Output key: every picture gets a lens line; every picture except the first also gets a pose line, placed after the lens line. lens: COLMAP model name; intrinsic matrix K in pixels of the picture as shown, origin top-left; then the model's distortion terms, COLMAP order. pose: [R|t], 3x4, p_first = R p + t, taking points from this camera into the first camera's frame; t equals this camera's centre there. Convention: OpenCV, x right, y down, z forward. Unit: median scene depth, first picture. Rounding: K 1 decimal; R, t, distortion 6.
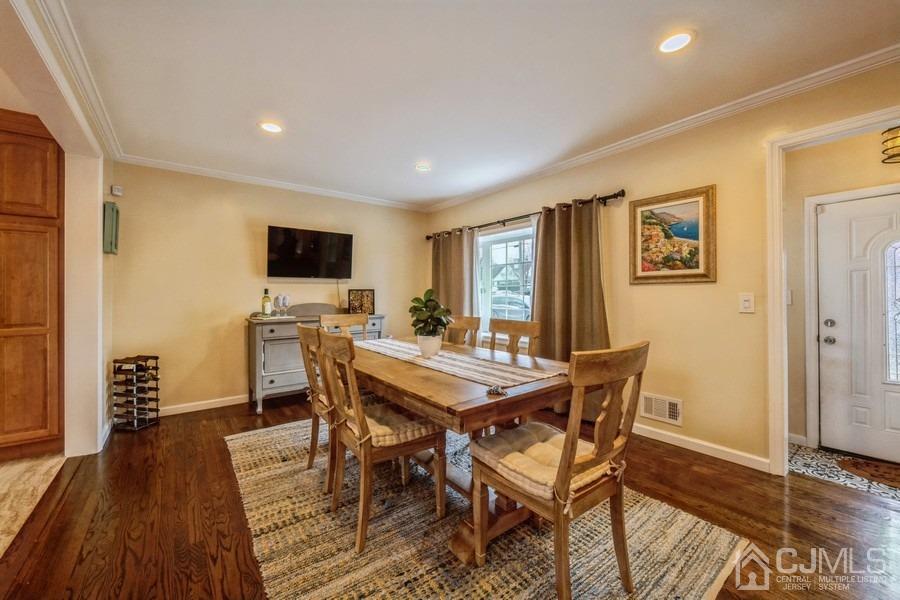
lens RADIAL K [[353.2, 0, 446.9], [0, 353.2, 294.5], [0, 0, 1]] dist [-0.000356, -0.000315]
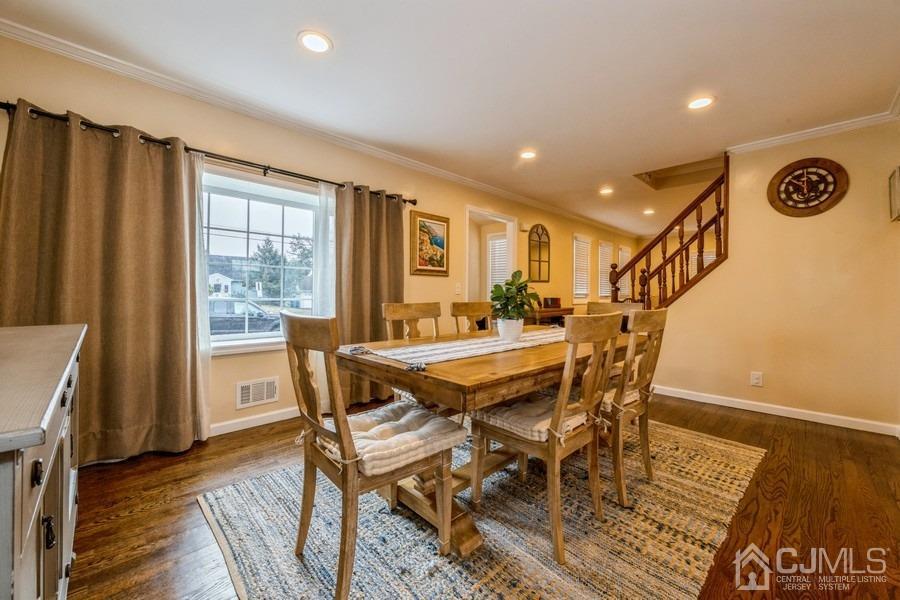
lens RADIAL K [[356.7, 0, 451.5], [0, 356.7, 290.5], [0, 0, 1]] dist [-0.000357, -0.000177]
pose [[-0.124881, 0.009998, 0.992121, -0.798580], [-0.010014, 0.999886, -0.011336, 0.043143], [-0.992121, -0.011351, -0.124766, 1.049459]]
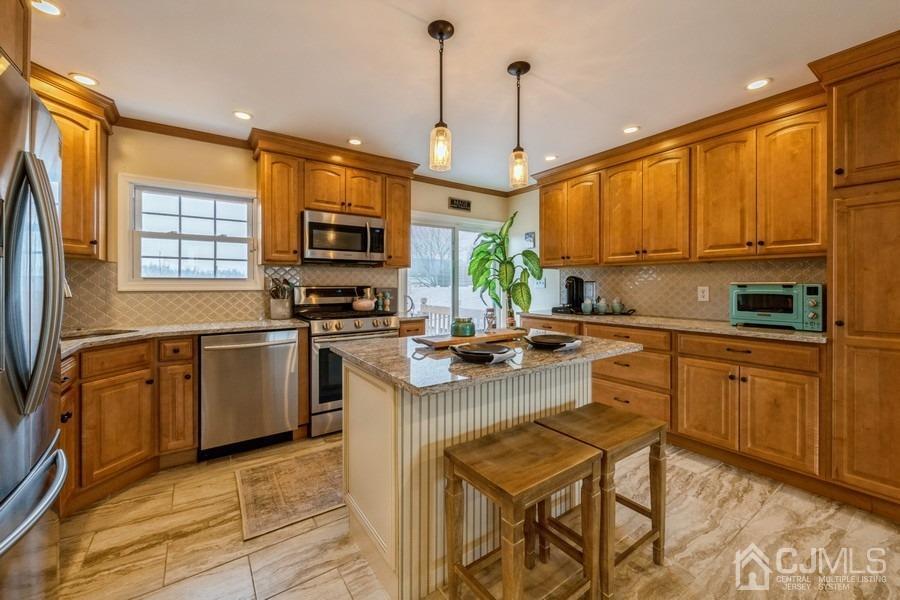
lens RADIAL K [[357.2, 0, 447.9], [0, 357.2, 286.2], [0, 0, 1]] dist [0.001347, 0.000095]
pose [[-0.048762, 0.008858, -0.998771, -0.373777], [0.004533, 0.999952, 0.008647, -0.017715], [0.998800, -0.004106, -0.048800, 0.136495]]
